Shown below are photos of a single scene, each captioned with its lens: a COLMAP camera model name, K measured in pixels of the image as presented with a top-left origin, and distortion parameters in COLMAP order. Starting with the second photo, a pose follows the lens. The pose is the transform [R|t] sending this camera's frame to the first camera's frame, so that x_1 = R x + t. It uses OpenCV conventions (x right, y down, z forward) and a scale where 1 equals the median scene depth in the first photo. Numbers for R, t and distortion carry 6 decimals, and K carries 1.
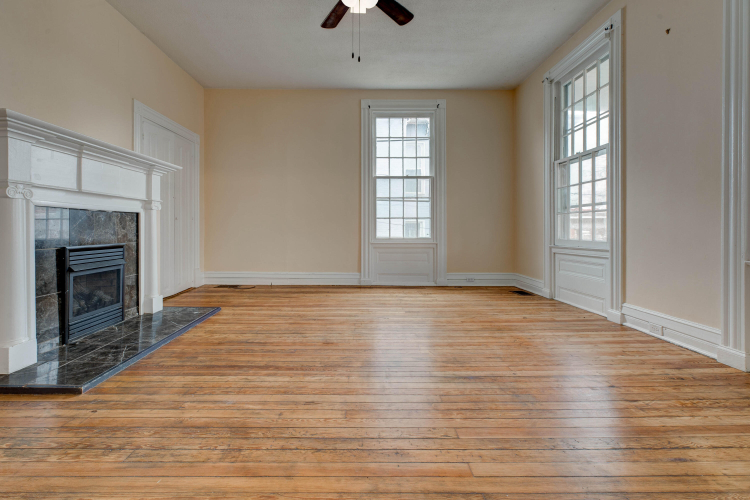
lens RADIAL K [[355.6, 0, 354.6], [0, 355.6, 227.1], [0, 0, 1]] dist [0.003892, -0.003131]
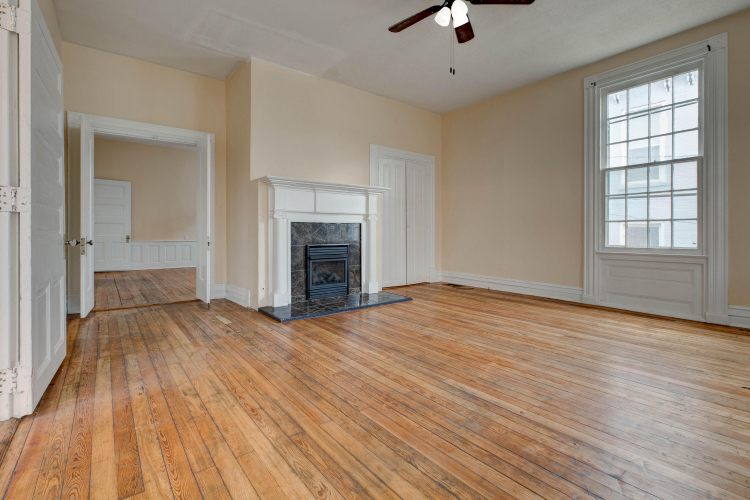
lens RADIAL K [[355.6, 0, 357.5], [0, 355.6, 230.9], [0, 0, 1]] dist [0.003892, -0.003131]
pose [[0.585719, -0.004957, -0.810499, 0.595123], [0.002317, 0.999987, -0.004441, -0.002967], [0.810511, 0.000723, 0.585723, 0.140010]]
